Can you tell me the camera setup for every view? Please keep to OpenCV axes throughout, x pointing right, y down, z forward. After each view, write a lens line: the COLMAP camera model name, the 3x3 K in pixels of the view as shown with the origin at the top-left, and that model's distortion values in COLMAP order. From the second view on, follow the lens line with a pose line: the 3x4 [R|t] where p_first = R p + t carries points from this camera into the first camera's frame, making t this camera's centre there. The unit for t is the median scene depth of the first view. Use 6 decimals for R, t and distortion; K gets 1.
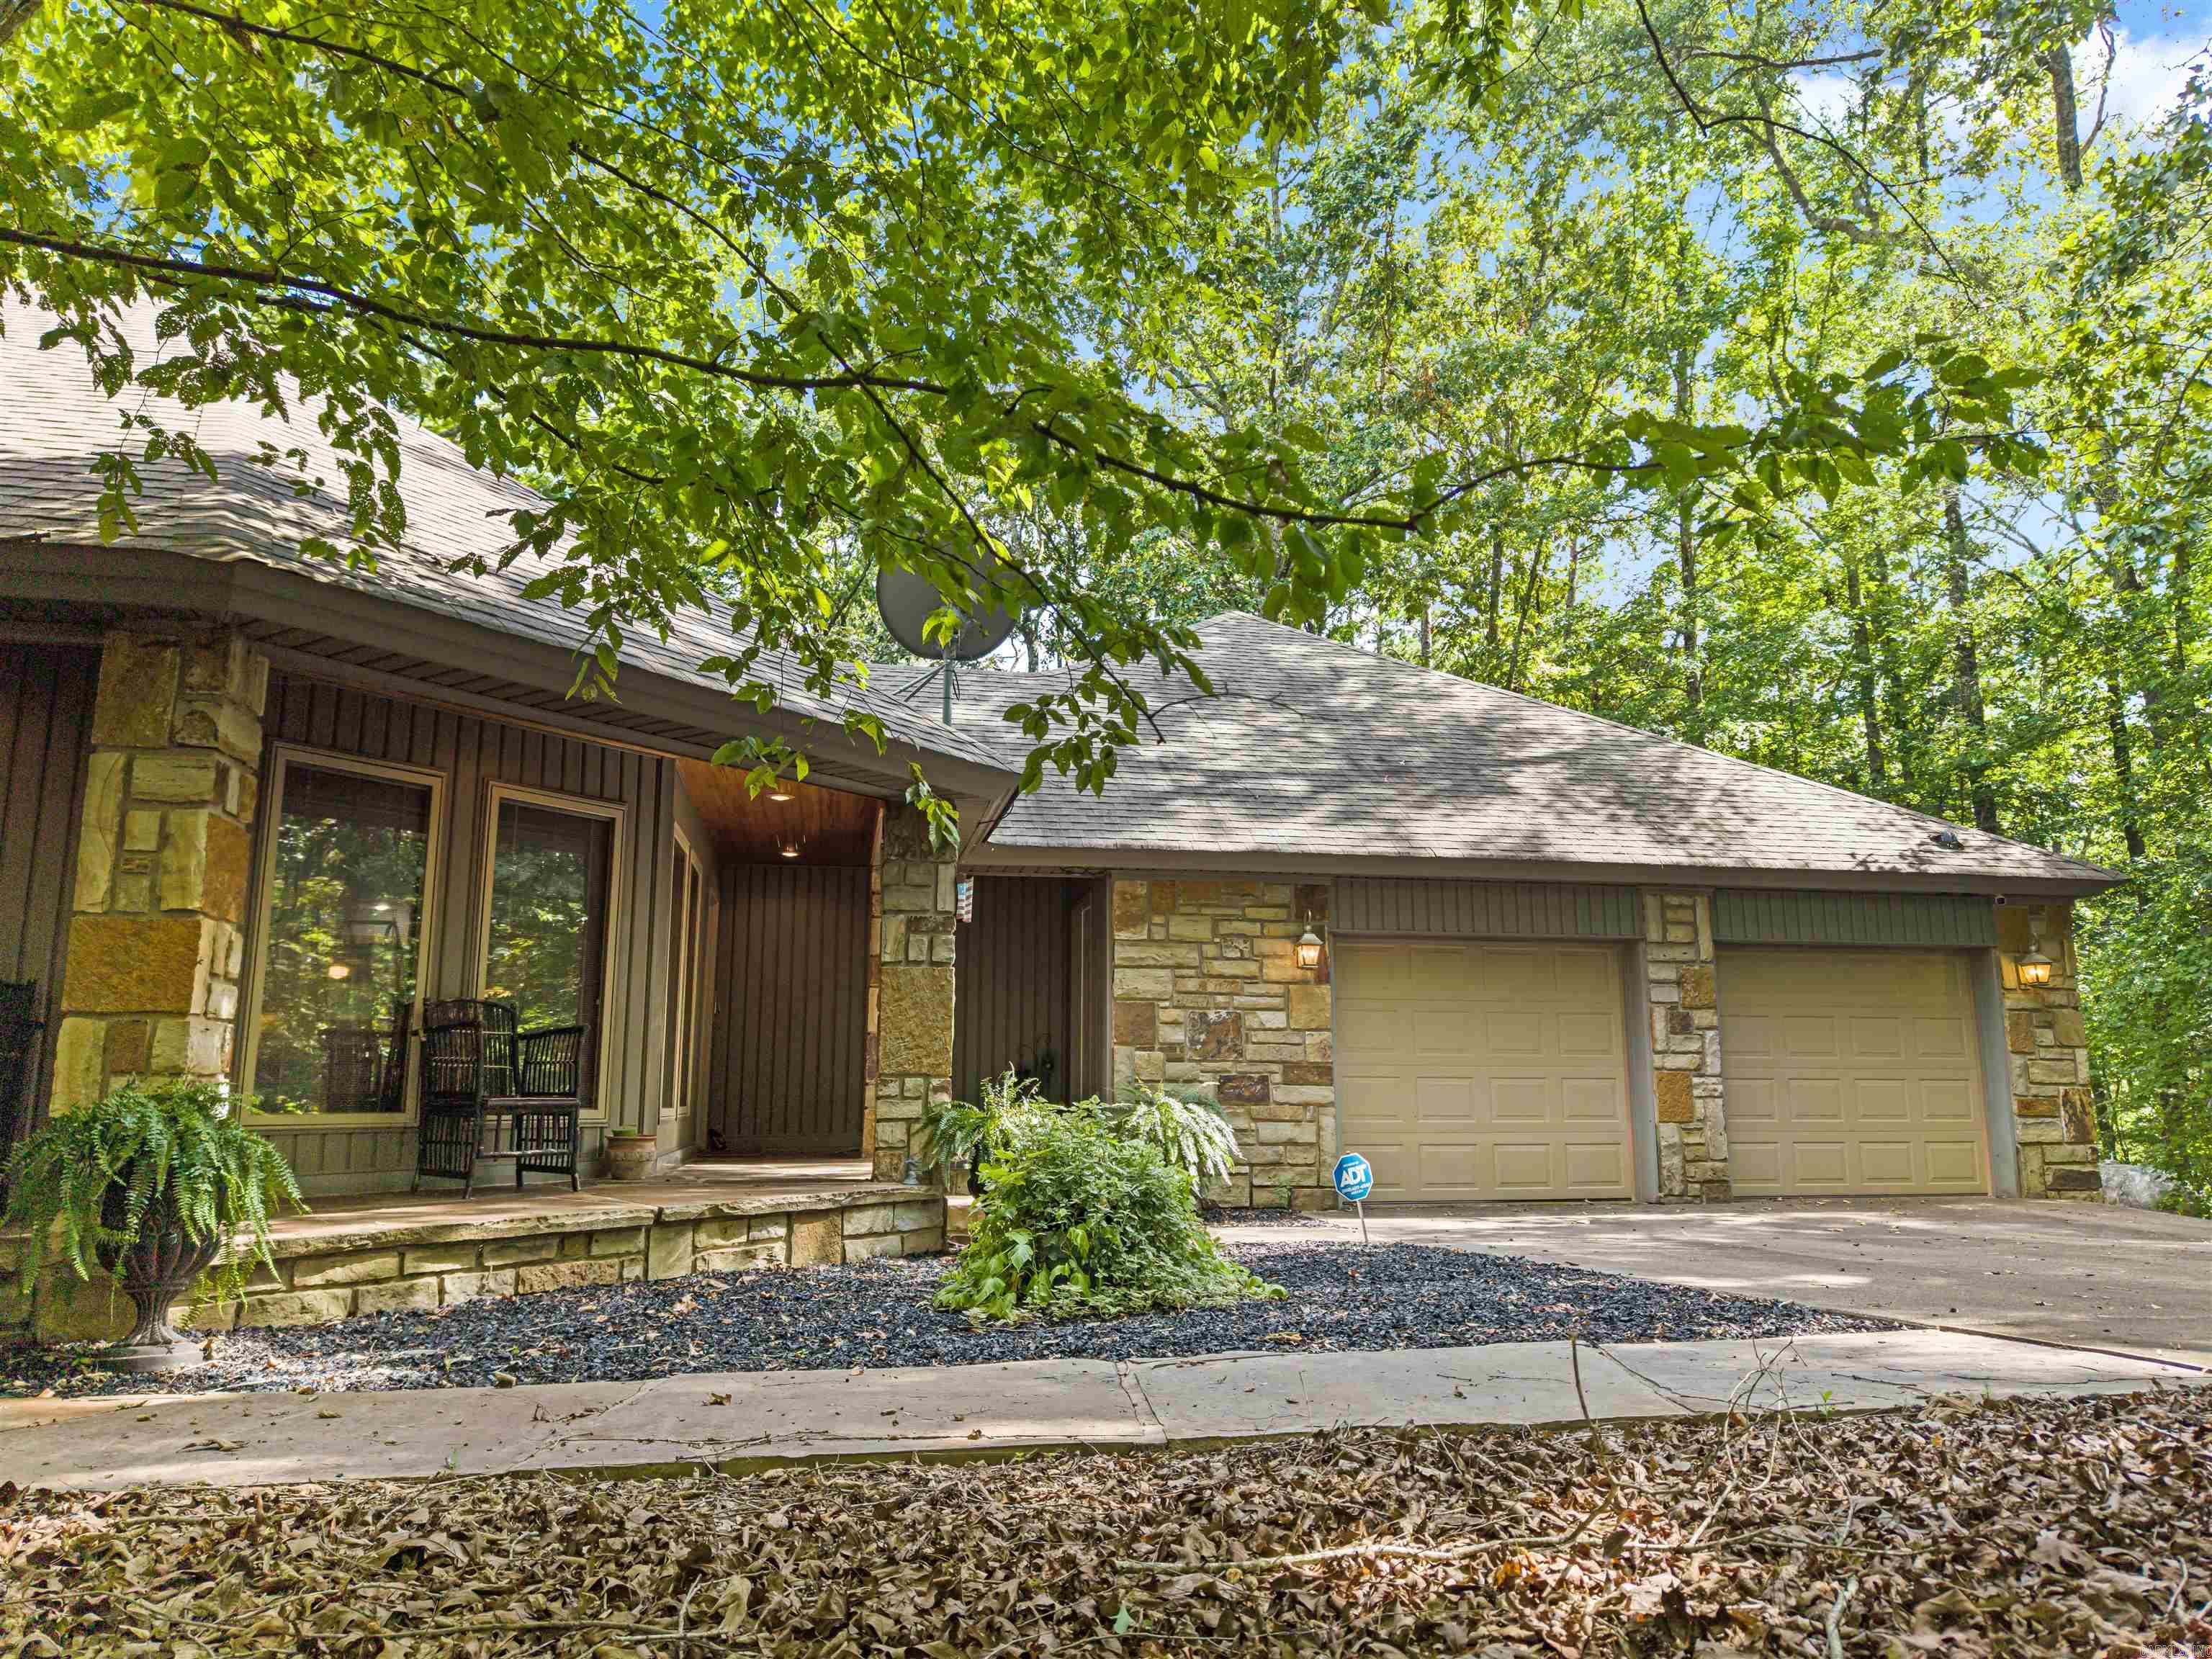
lens RADIAL K [[1456.1, 0, 1073.7], [0, 1456.1, 829.6], [0, 0, 1]] dist [0.002279, -0.032814]
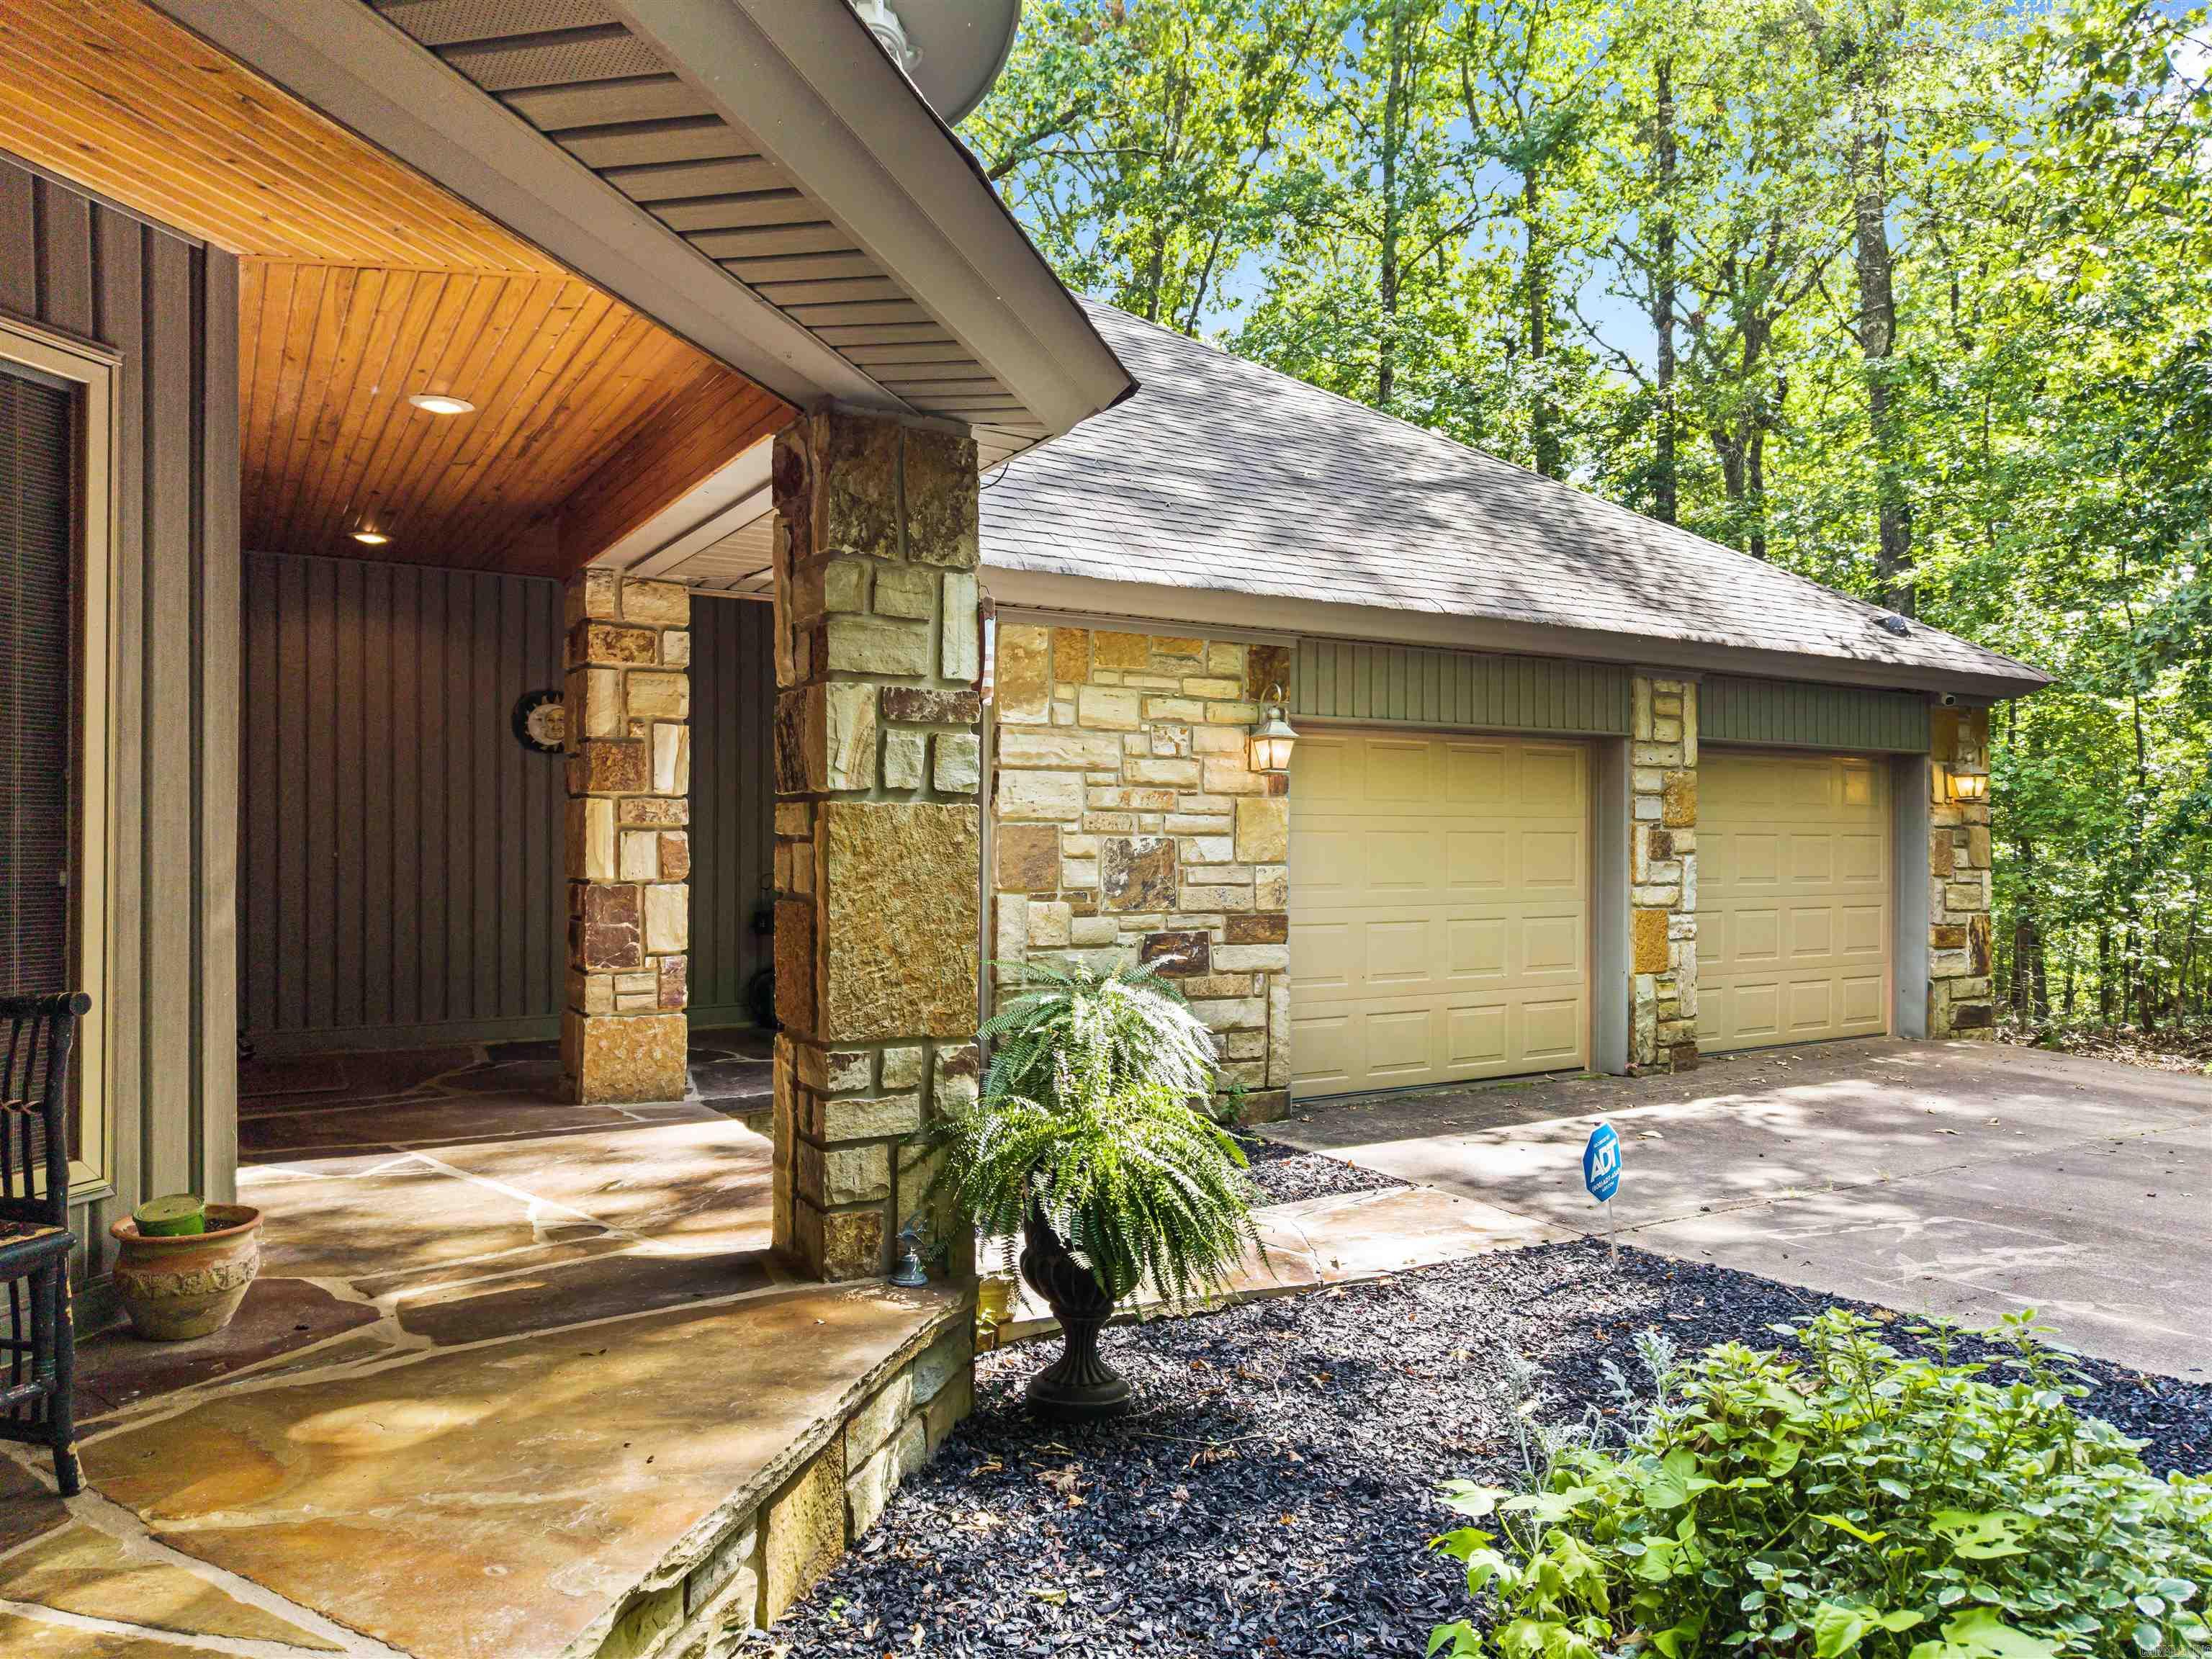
lens RADIAL K [[1464.1, 0, 1071.0], [0, 1464.1, 857.5], [0, 0, 1]] dist [0.004727, -0.000200]
pose [[0.937363, -0.006428, 0.348294, -0.156285], [-0.058940, 0.982488, 0.176757, 0.020659], [-0.343331, -0.186214, 0.920569, 0.409429]]
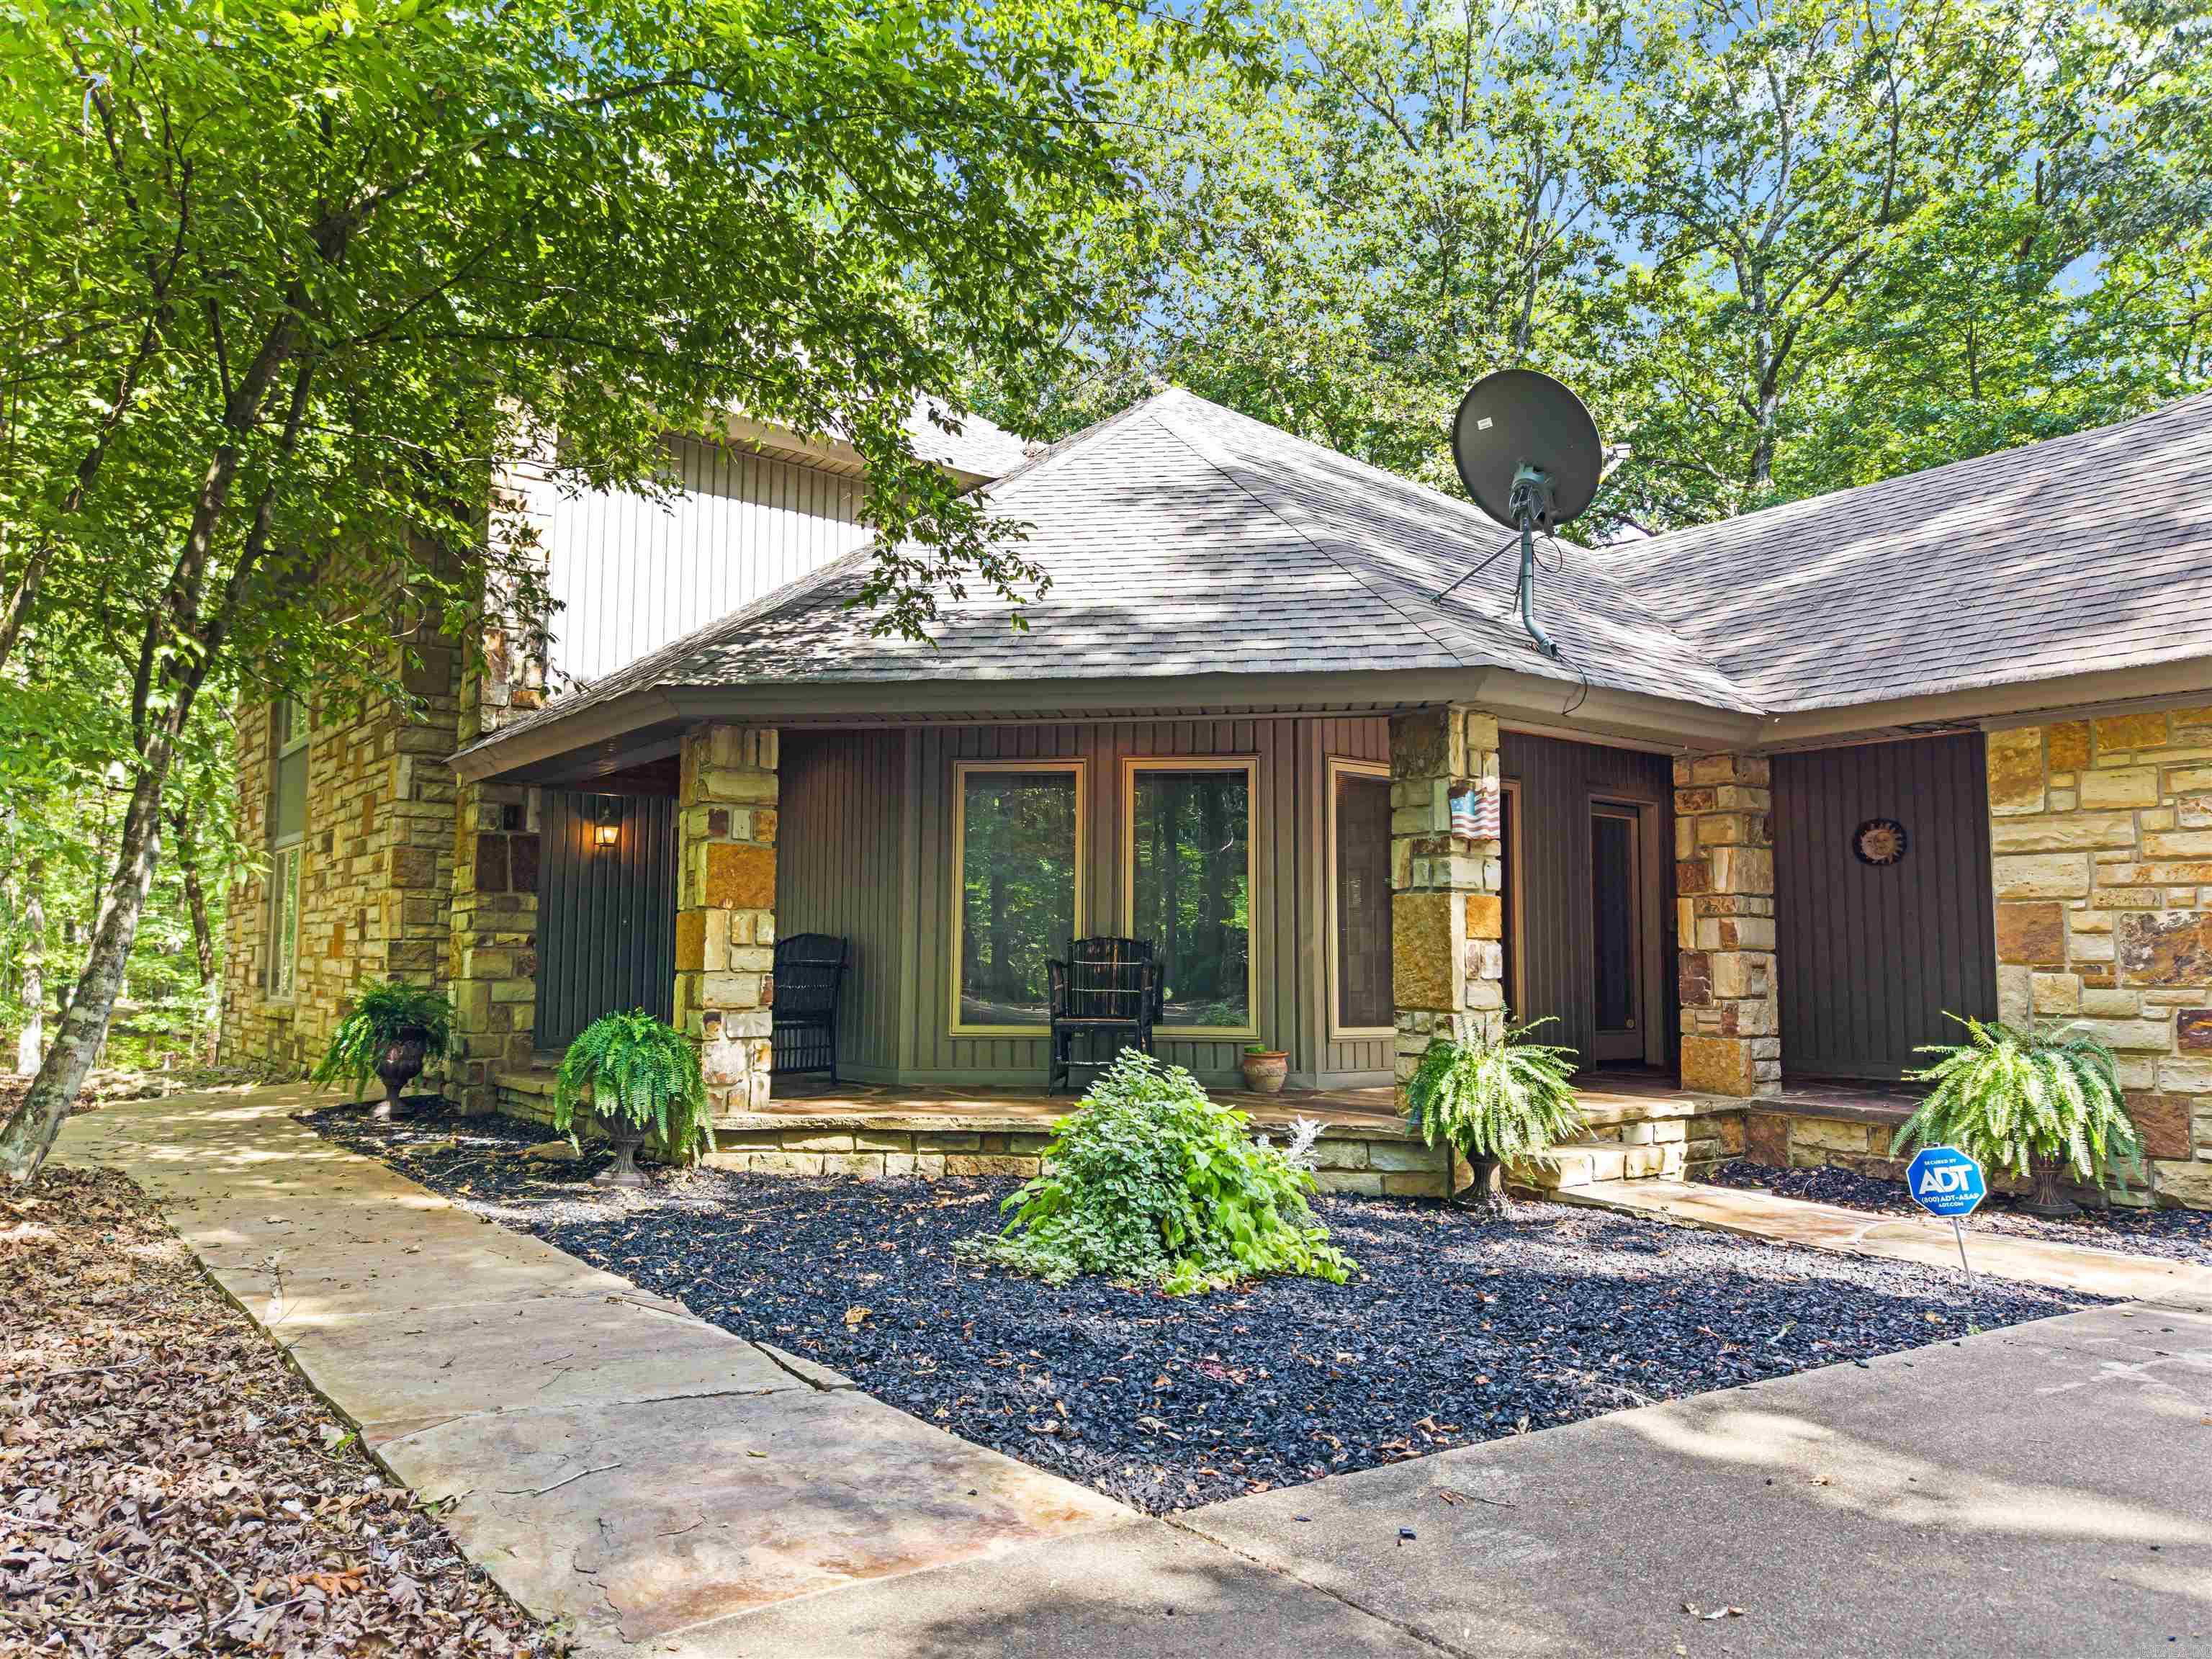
lens RADIAL K [[1456.1, 0, 1073.7], [0, 1456.1, 829.6], [0, 0, 1]] dist [0.002279, -0.032814]
pose [[0.457752, -0.083251, -0.885174, 0.441322], [0.148992, 0.988710, -0.015939, 0.026372], [0.876507, -0.124588, 0.464987, 0.278451]]
